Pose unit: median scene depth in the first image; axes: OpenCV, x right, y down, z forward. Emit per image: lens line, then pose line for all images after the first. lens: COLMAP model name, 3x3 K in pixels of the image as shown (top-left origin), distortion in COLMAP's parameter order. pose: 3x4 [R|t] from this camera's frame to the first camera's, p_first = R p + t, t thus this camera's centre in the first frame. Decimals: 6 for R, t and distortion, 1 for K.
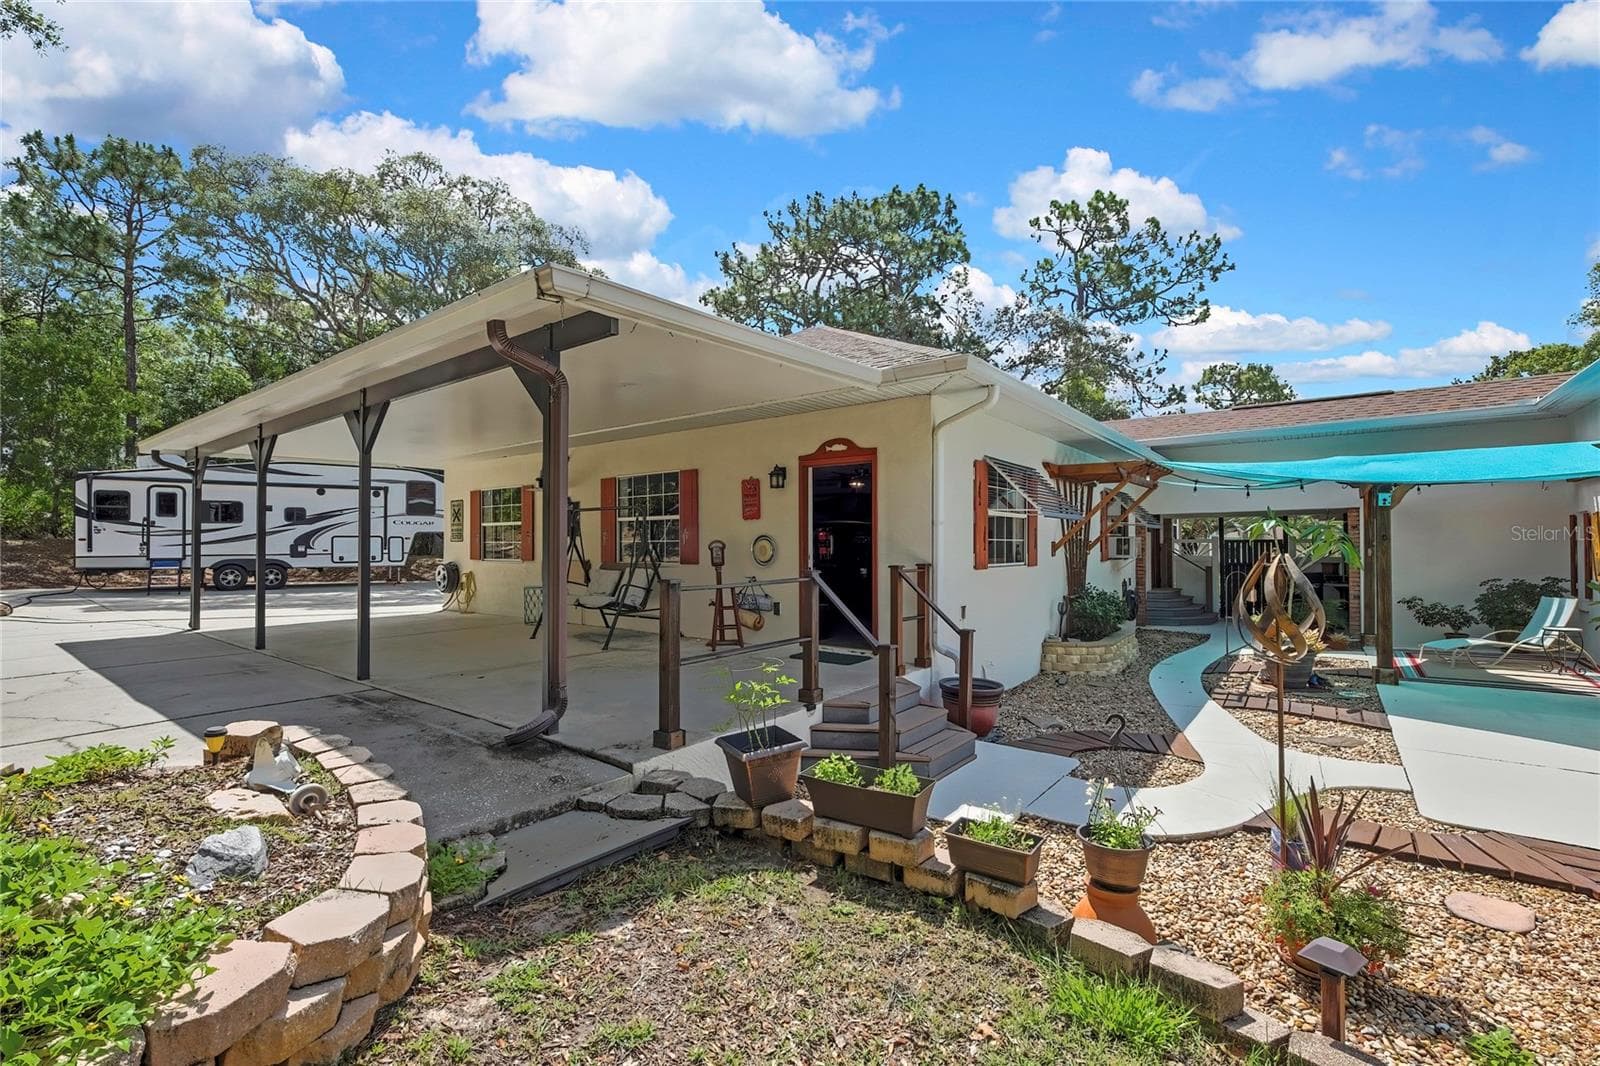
lens RADIAL K [[696.9, 0, 808.9], [0, 696.9, 537.9], [0, 0, 1]] dist [-0.010503, 0.001389]
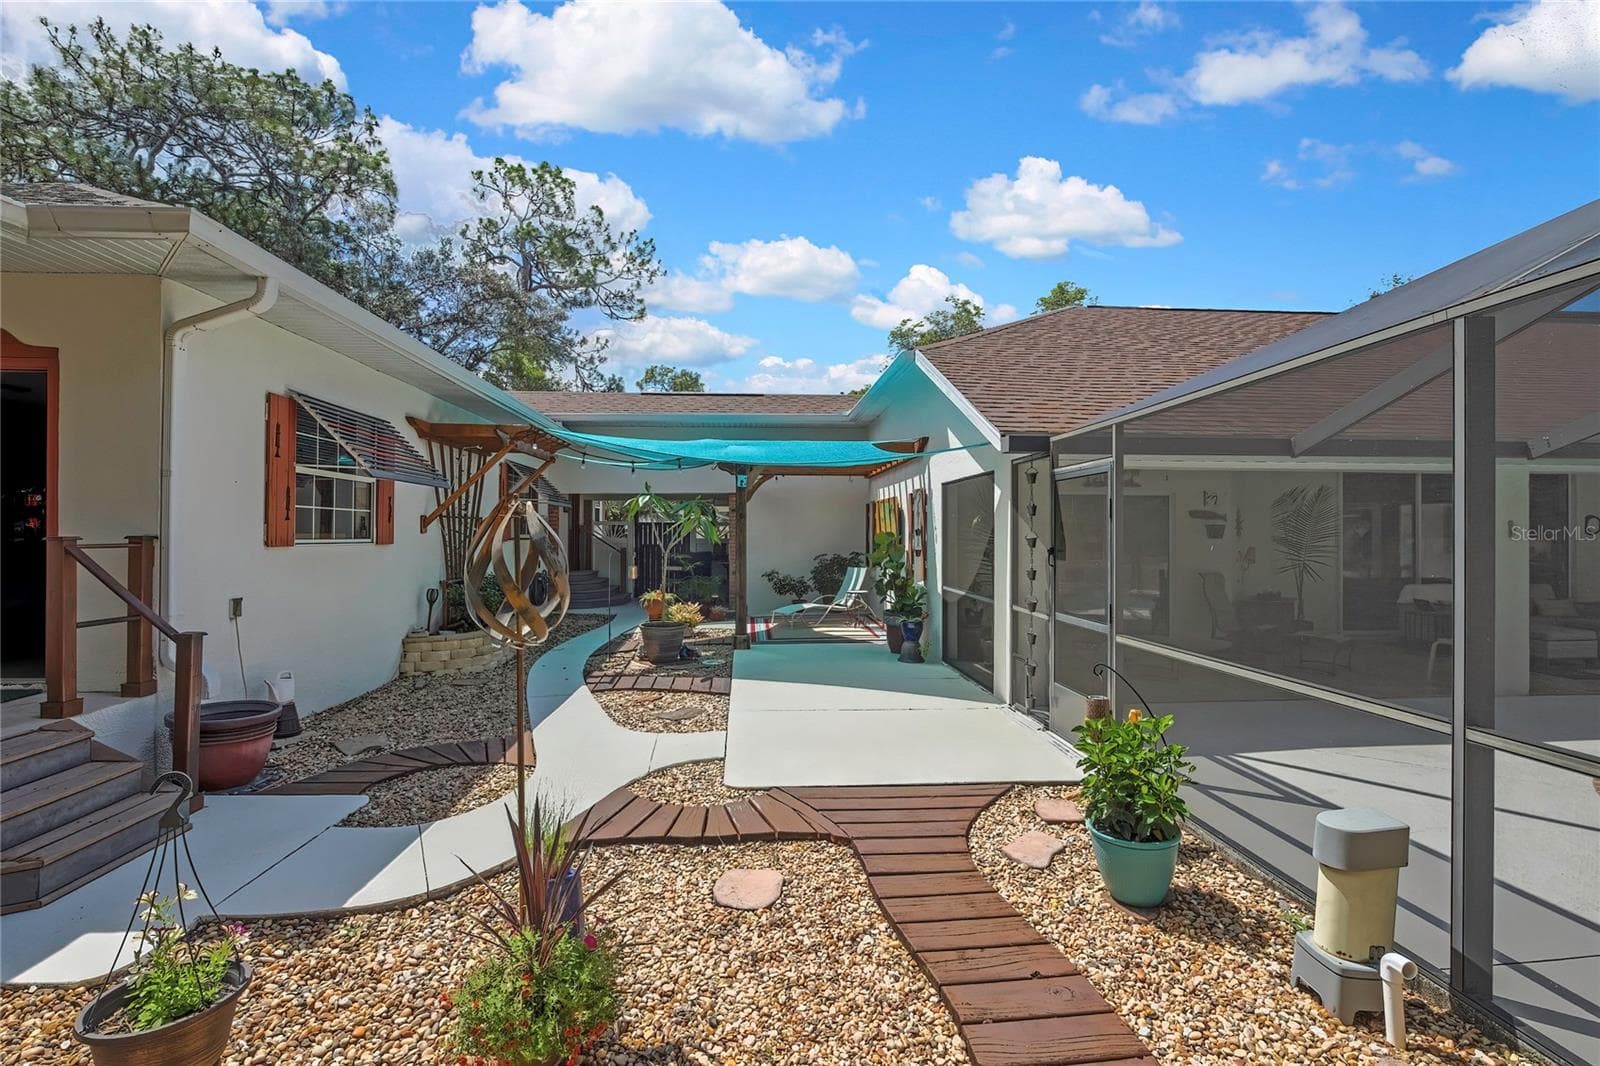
lens RADIAL K [[708.5, 0, 800.0], [0, 708.5, 533.0], [0, 0, 1]] dist [-0.015341, 0.000365]
pose [[0.752674, 0.006421, 0.658362, 0.132177], [-0.012743, 0.999907, 0.004816, 0.016484], [-0.658270, -0.012014, 0.752686, 0.076172]]
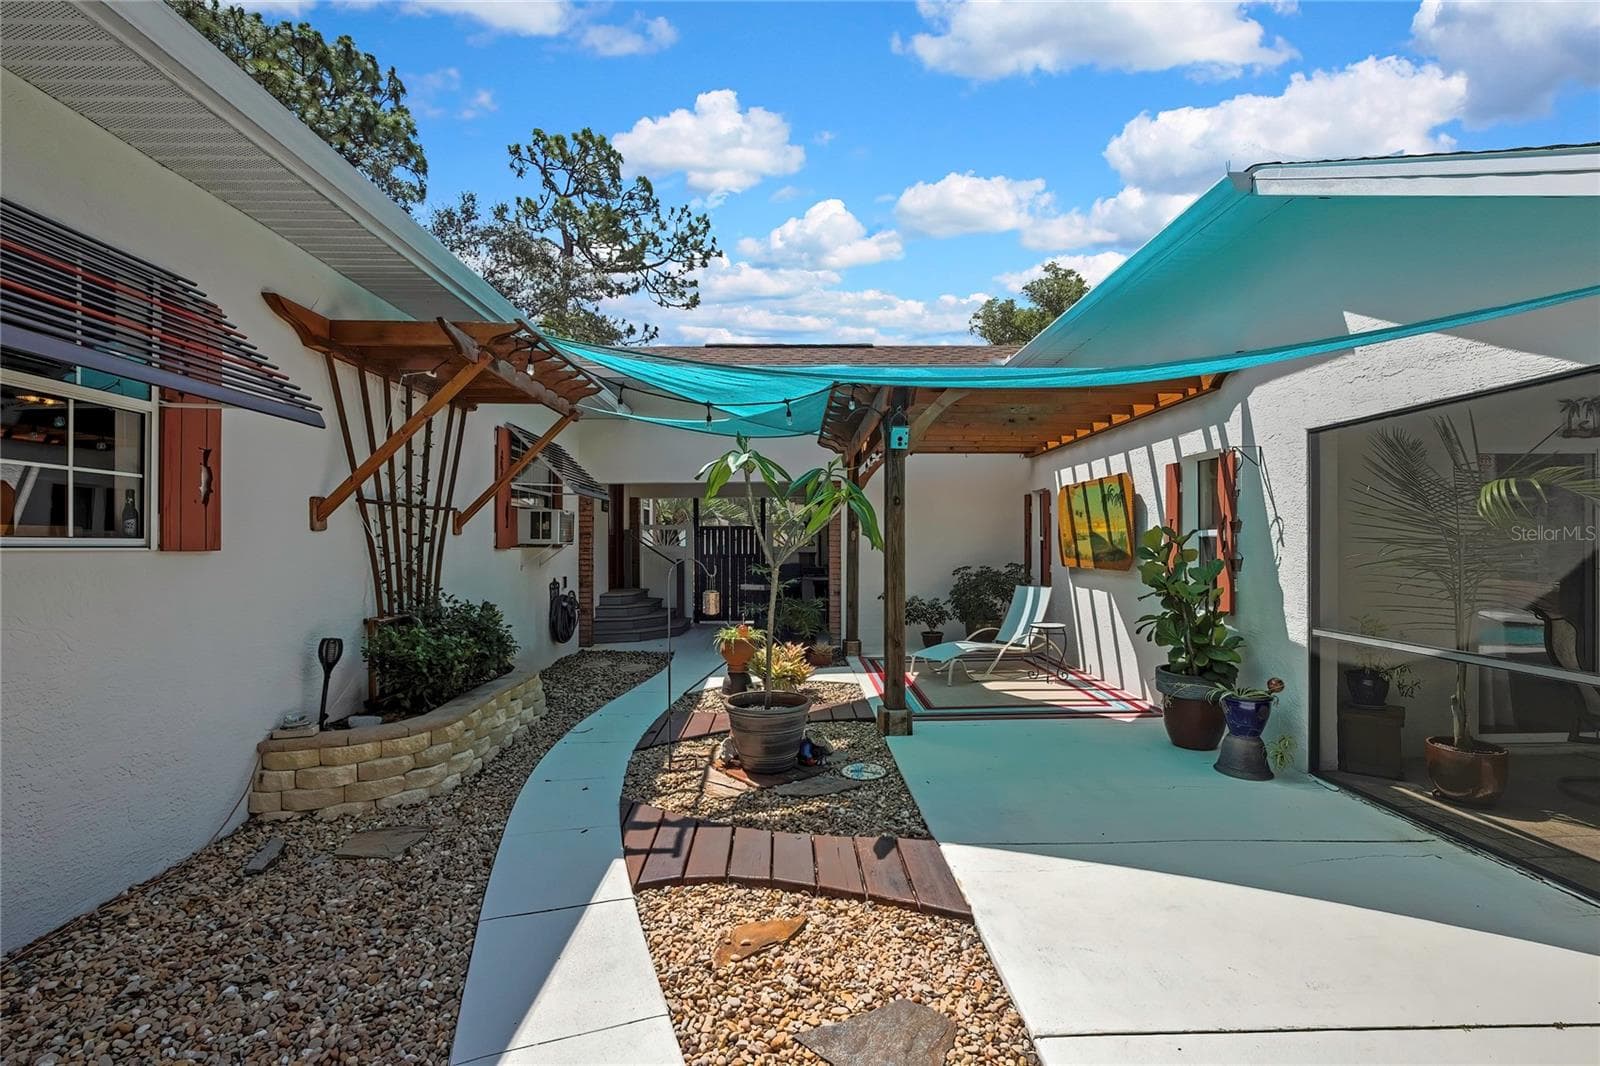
lens RADIAL K [[696.9, 0, 808.9], [0, 696.9, 537.9], [0, 0, 1]] dist [-0.010503, 0.001389]
pose [[0.784638, 0.008390, 0.619898, 0.309912], [-0.007406, 0.999964, -0.004160, 0.029534], [-0.619910, -0.001327, 0.784671, 0.454037]]
